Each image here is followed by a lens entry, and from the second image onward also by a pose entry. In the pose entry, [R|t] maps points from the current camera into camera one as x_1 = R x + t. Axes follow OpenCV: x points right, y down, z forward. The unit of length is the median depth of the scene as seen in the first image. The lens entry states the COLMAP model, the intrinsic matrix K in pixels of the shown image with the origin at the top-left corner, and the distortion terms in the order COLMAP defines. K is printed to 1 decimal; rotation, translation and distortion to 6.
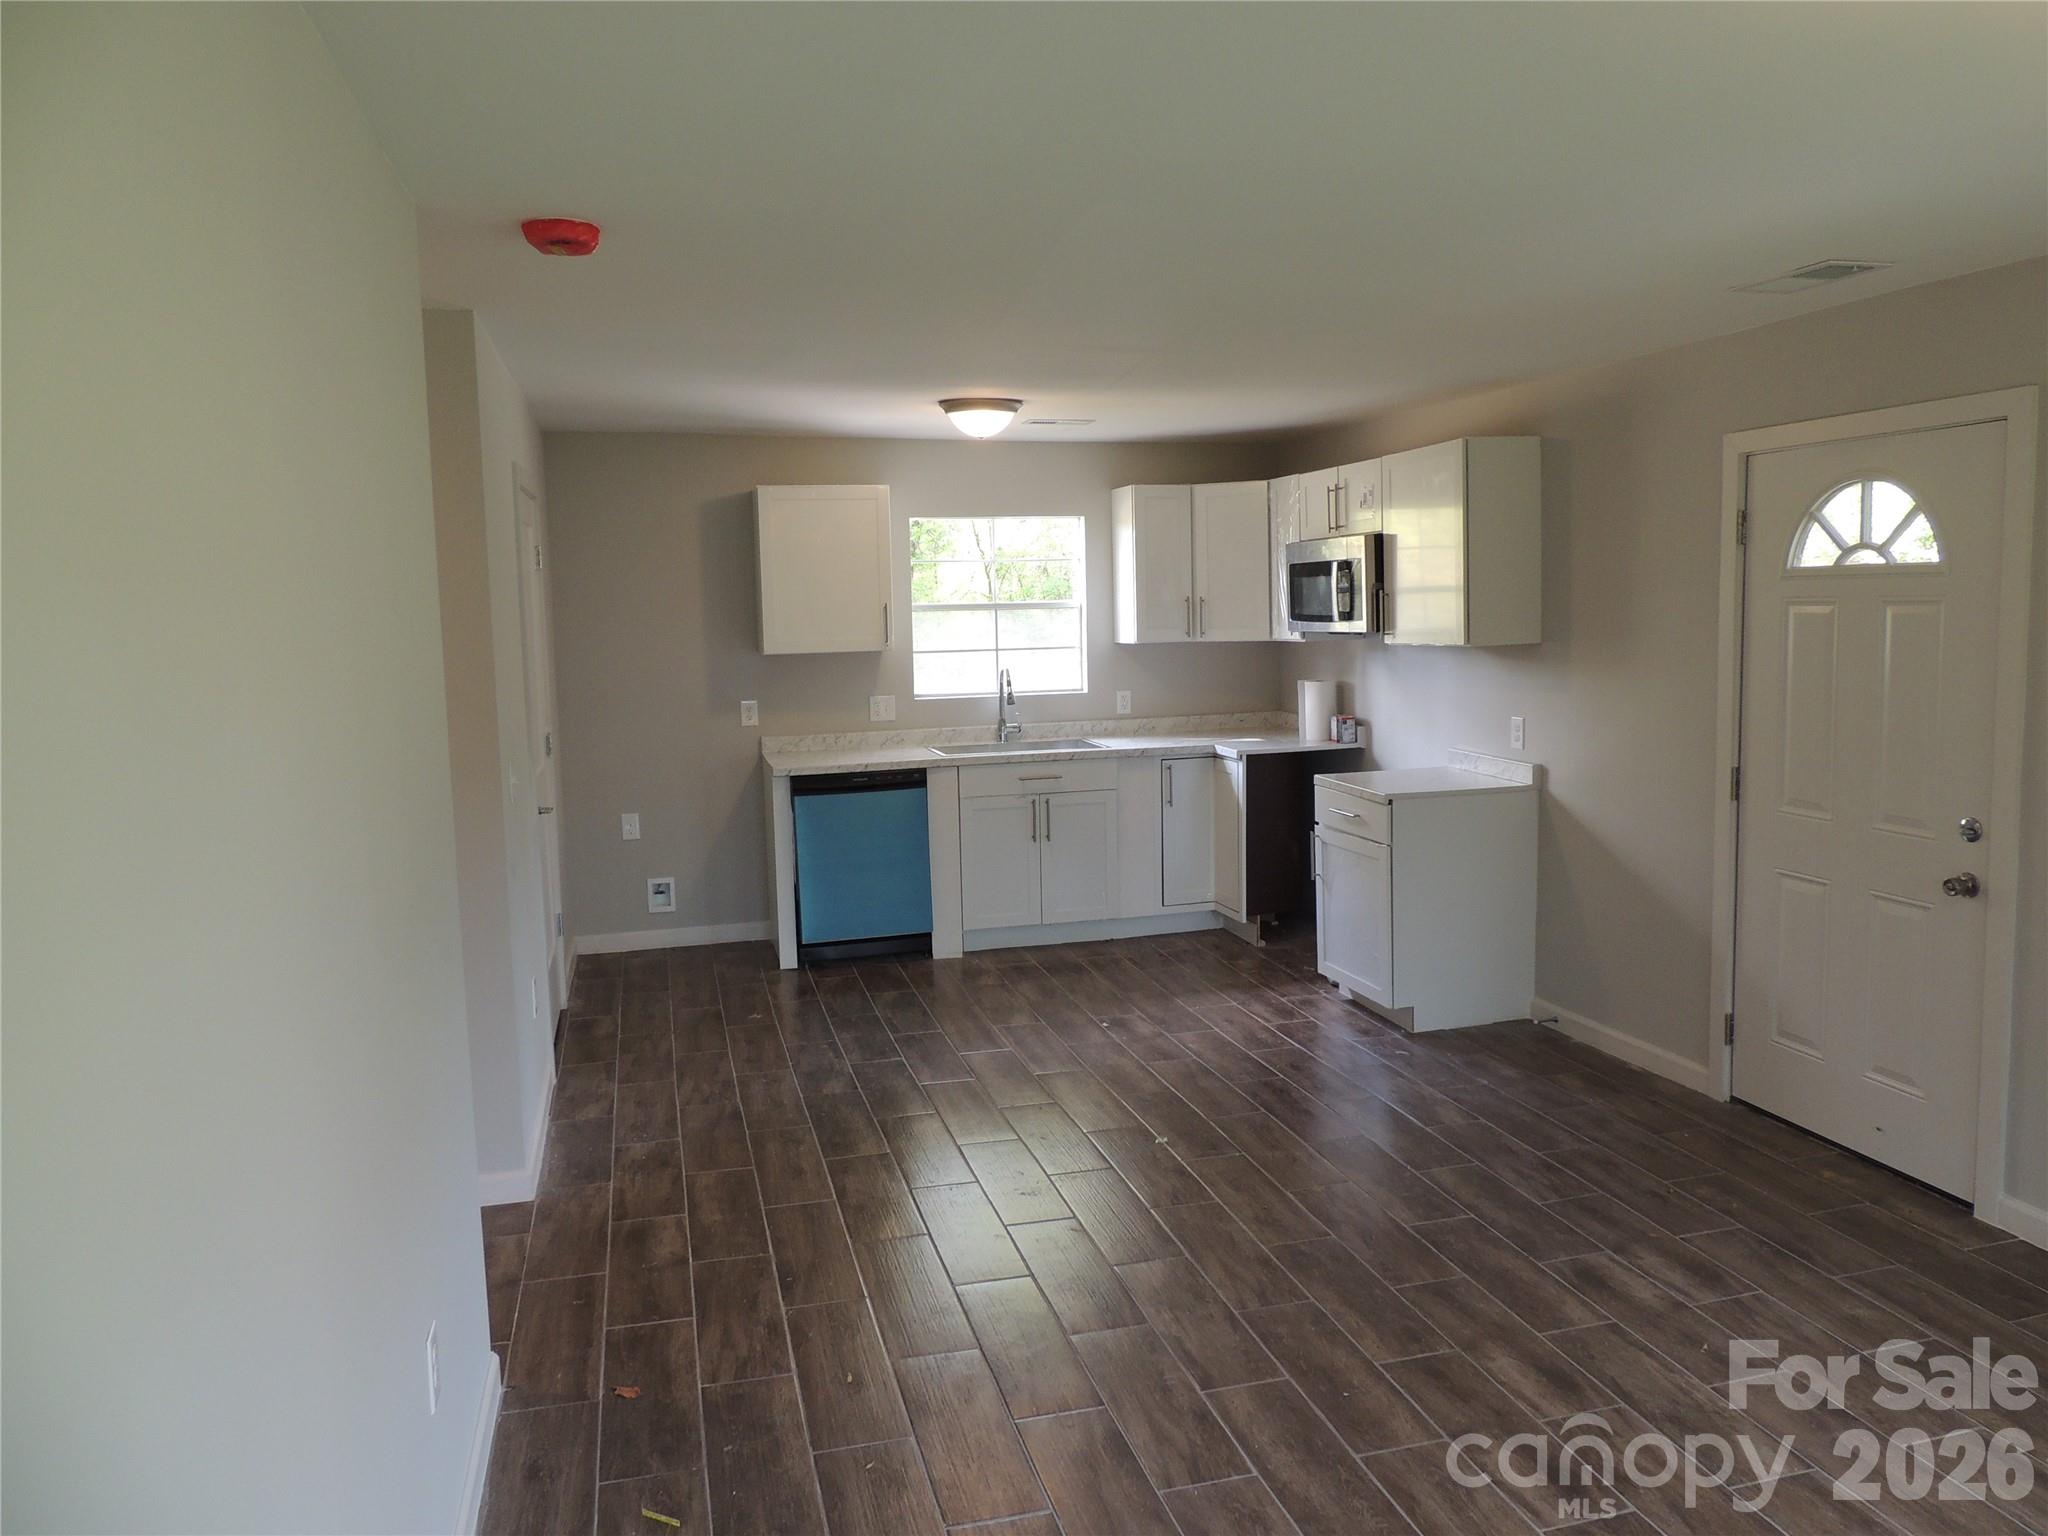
lens RADIAL K [[1468.8, 0, 1027.1], [0, 1468.8, 757.3], [0, 0, 1]] dist [-0.035446, 0.000542]
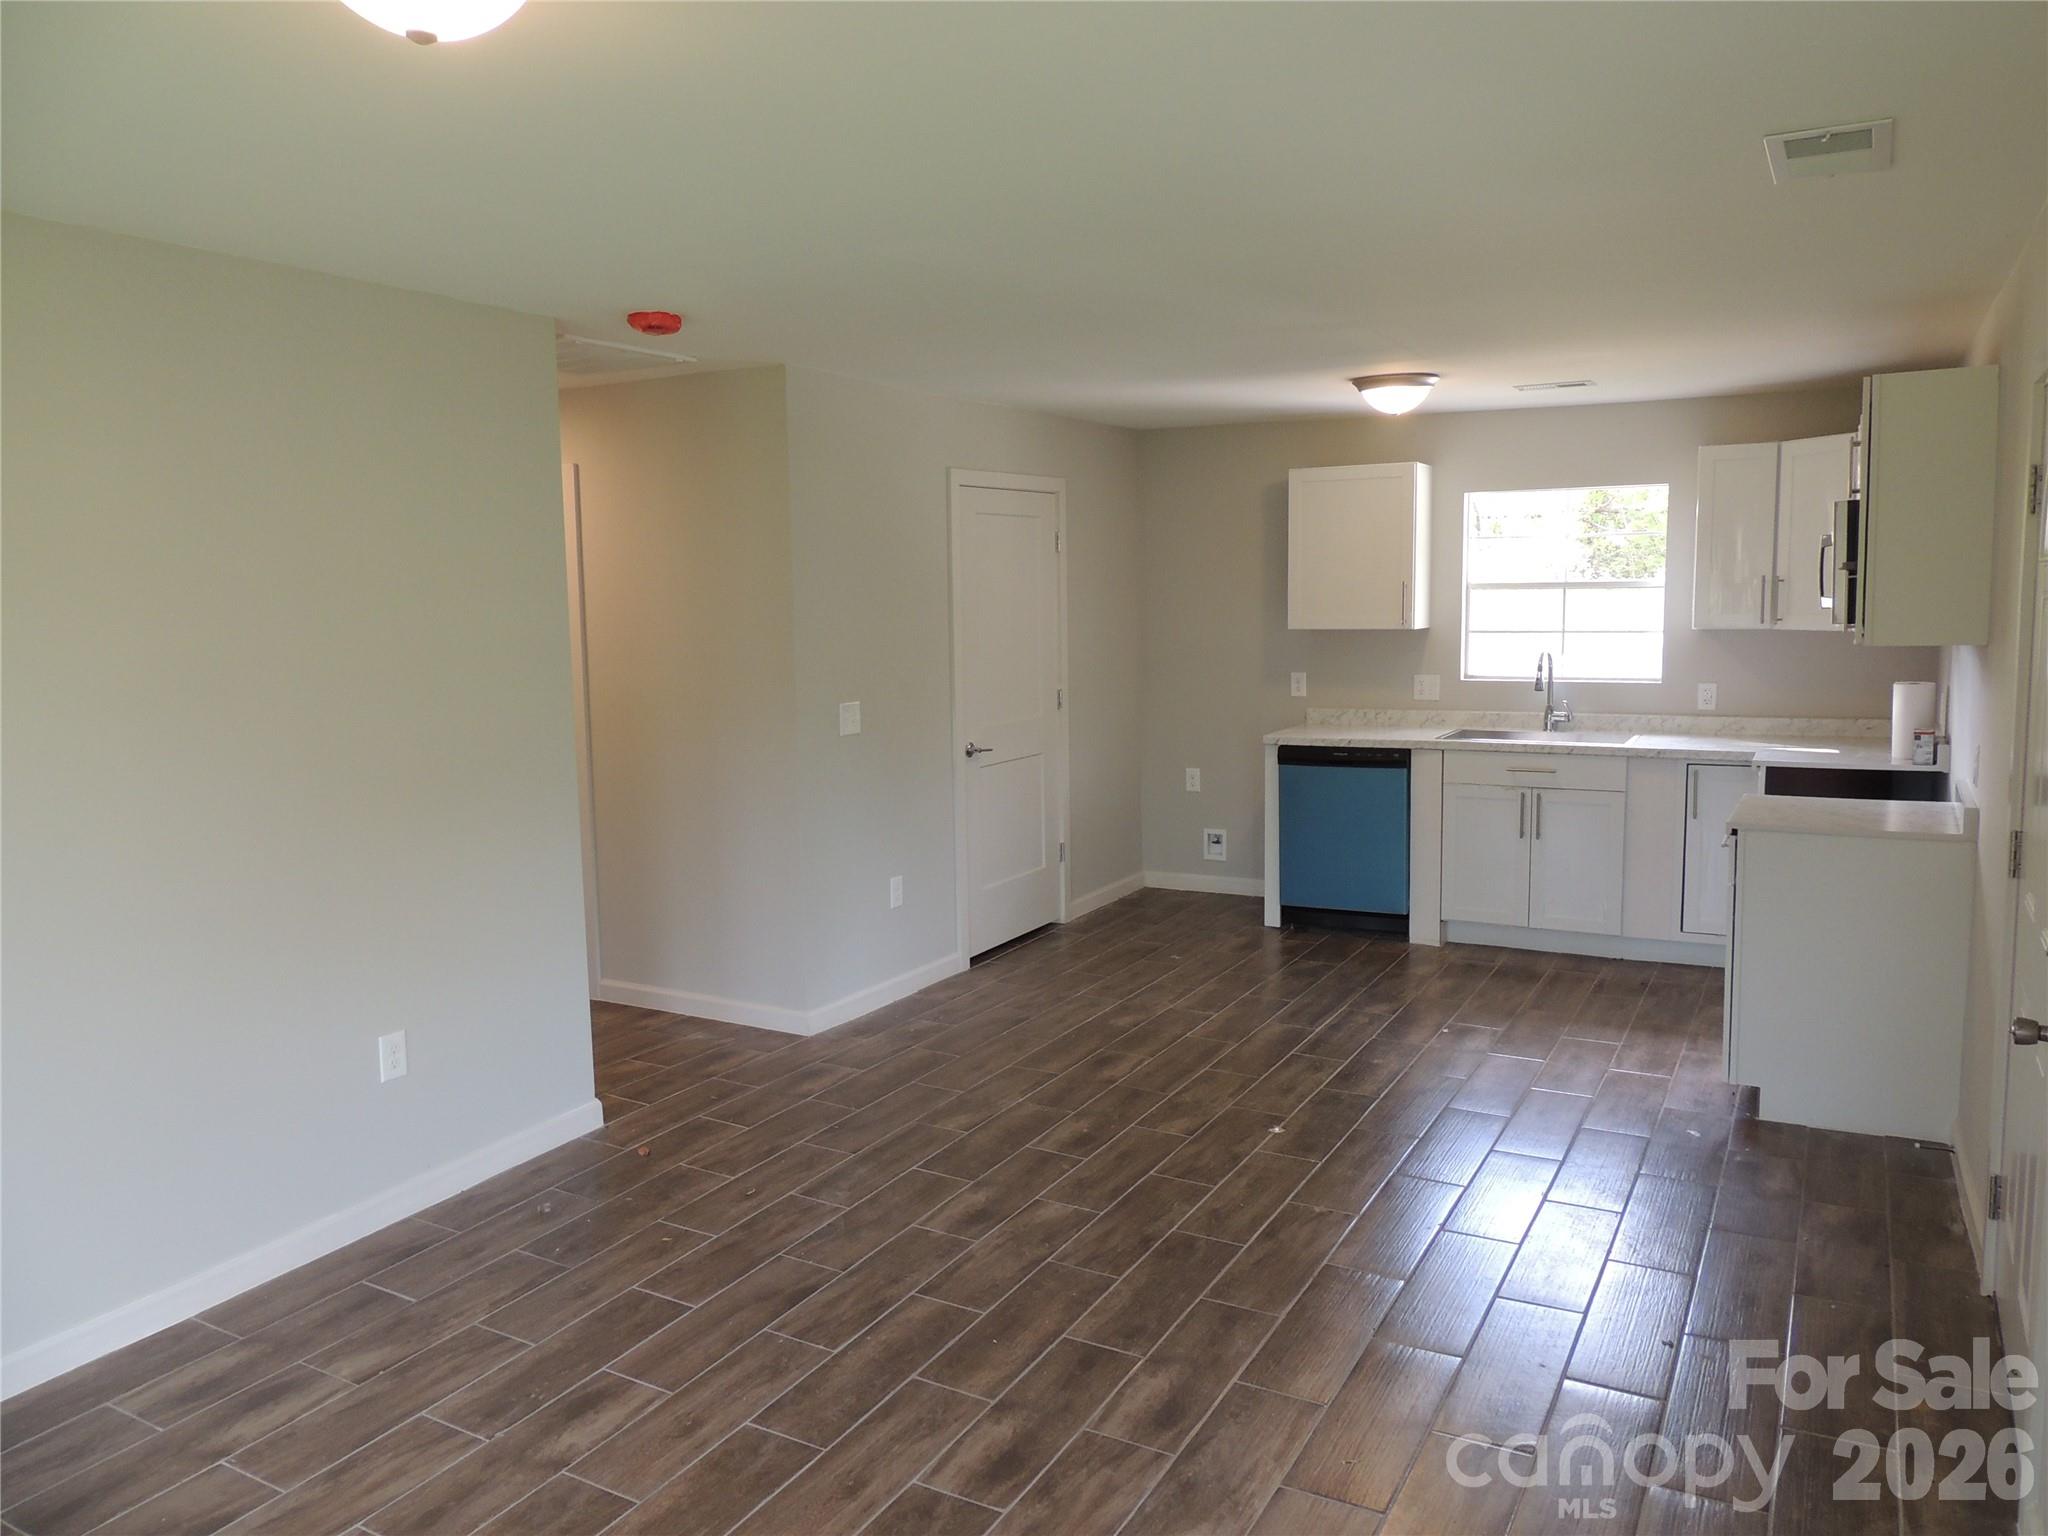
lens RADIAL K [[1468.8, 0, 1027.1], [0, 1468.8, 757.3], [0, 0, 1]] dist [-0.035446, 0.000542]
pose [[0.705518, 0.088401, -0.703157, 0.439980], [-0.072134, 0.995994, 0.052841, -0.020567], [0.705011, 0.013442, 0.709069, 0.119082]]
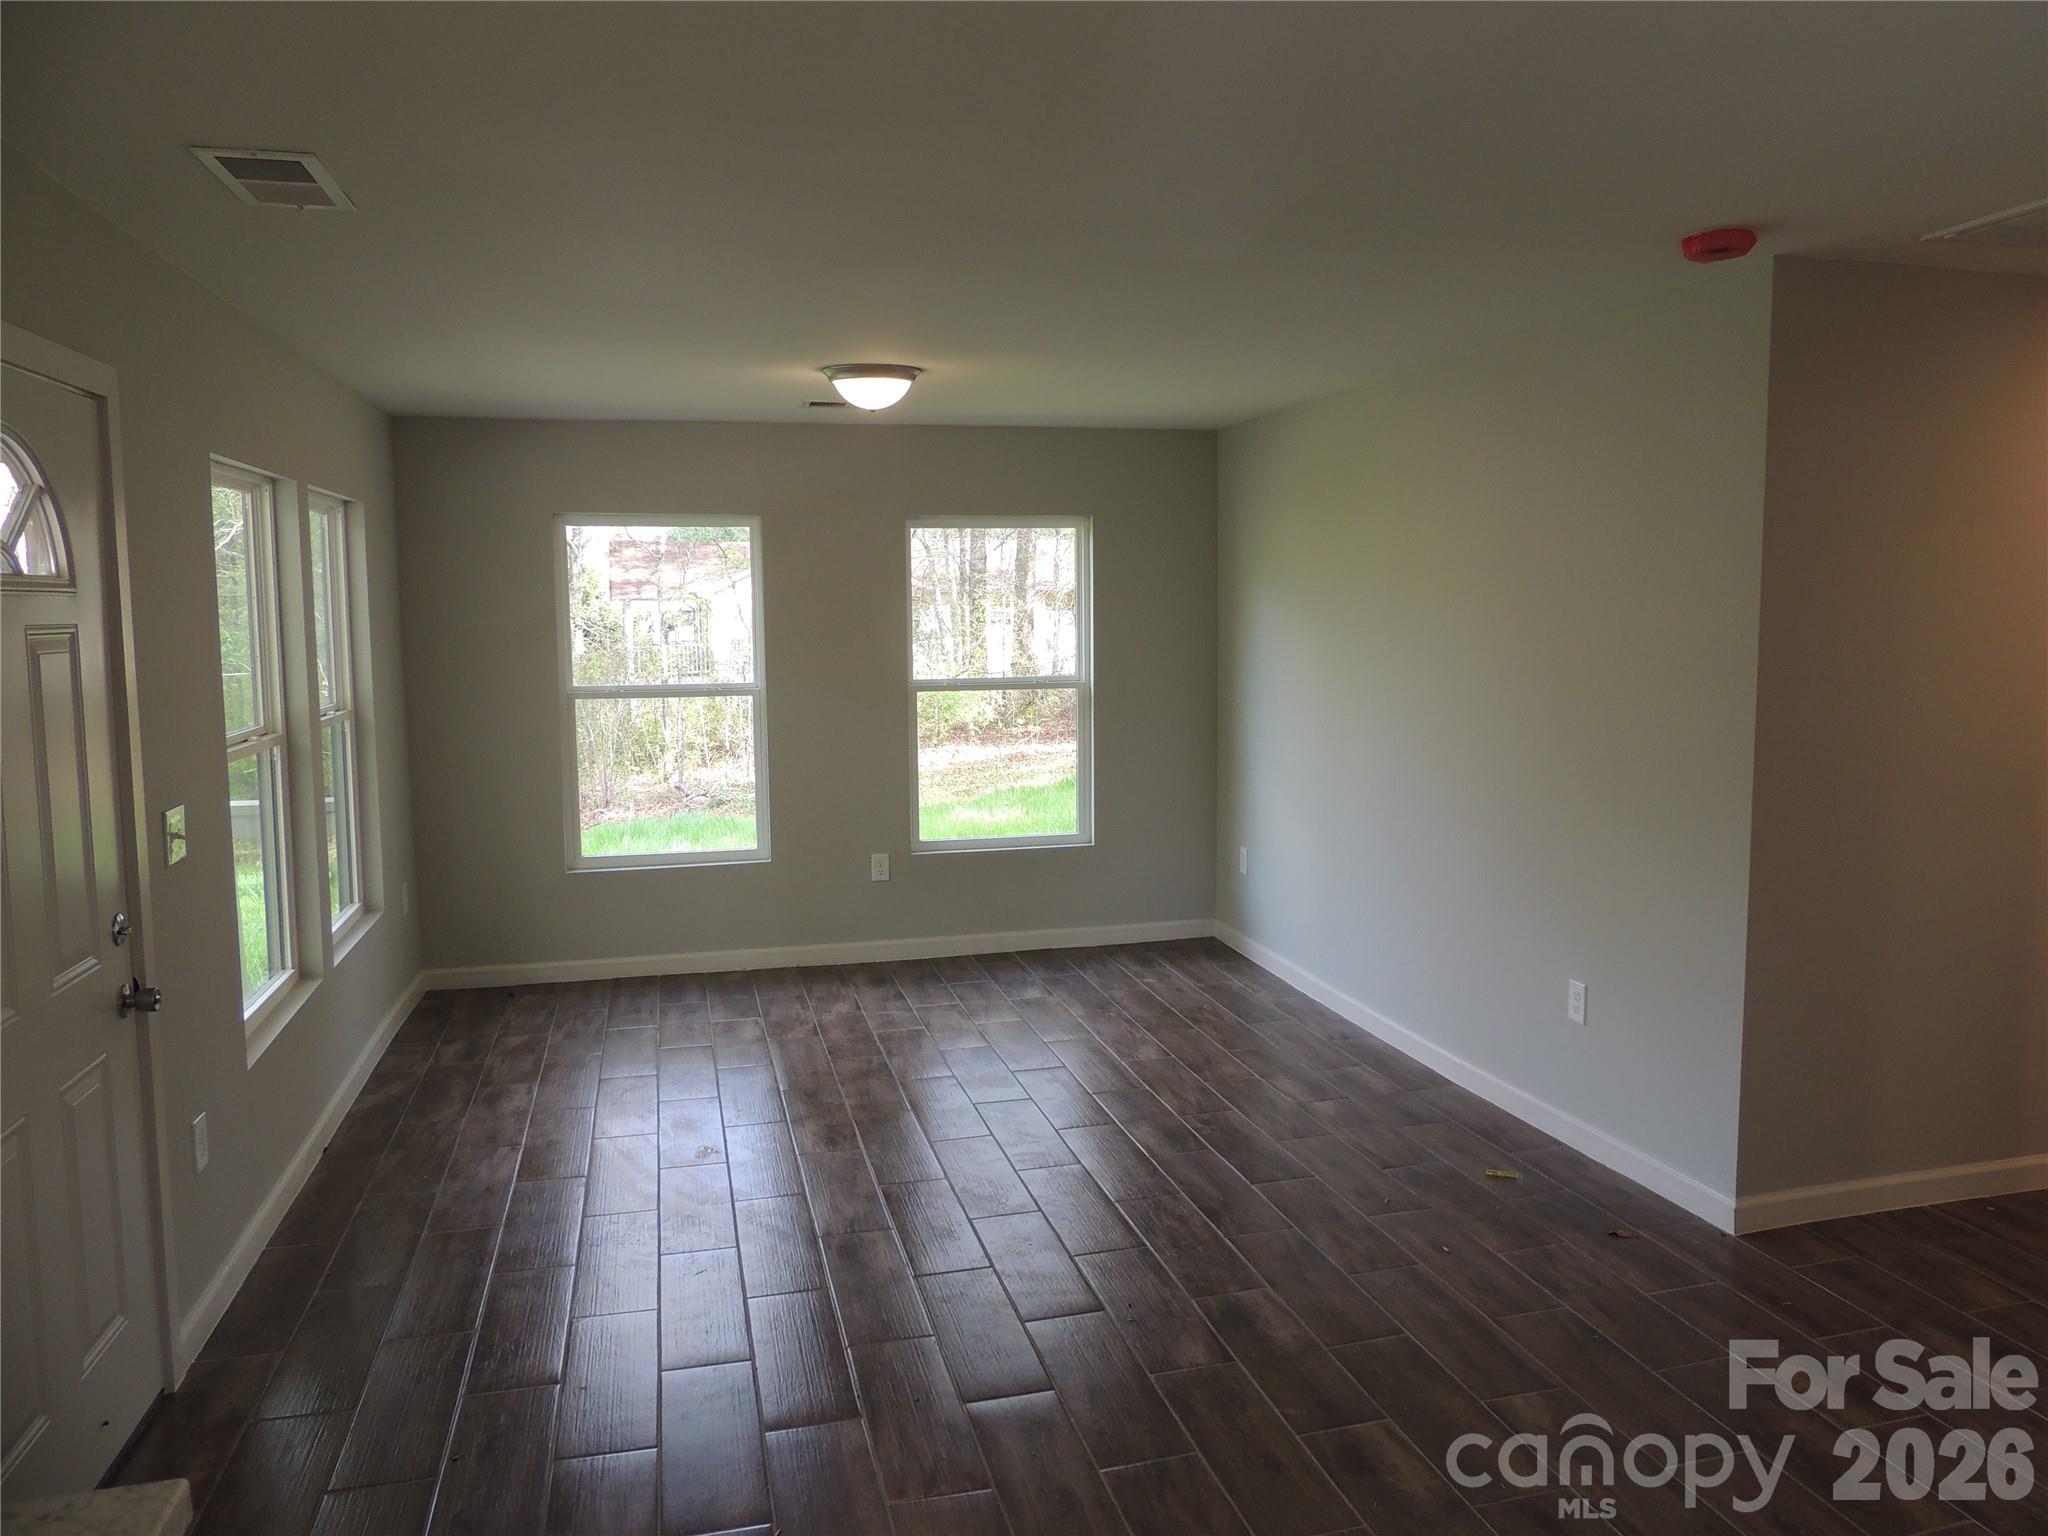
lens RADIAL K [[1468.8, 0, 1027.1], [0, 1468.8, 757.3], [0, 0, 1]] dist [-0.035446, 0.000542]
pose [[-0.999262, 0.024053, 0.029957, 0.081248], [0.029856, 0.976921, 0.211503, -0.104817], [-0.024179, 0.212241, -0.976918, 0.985428]]
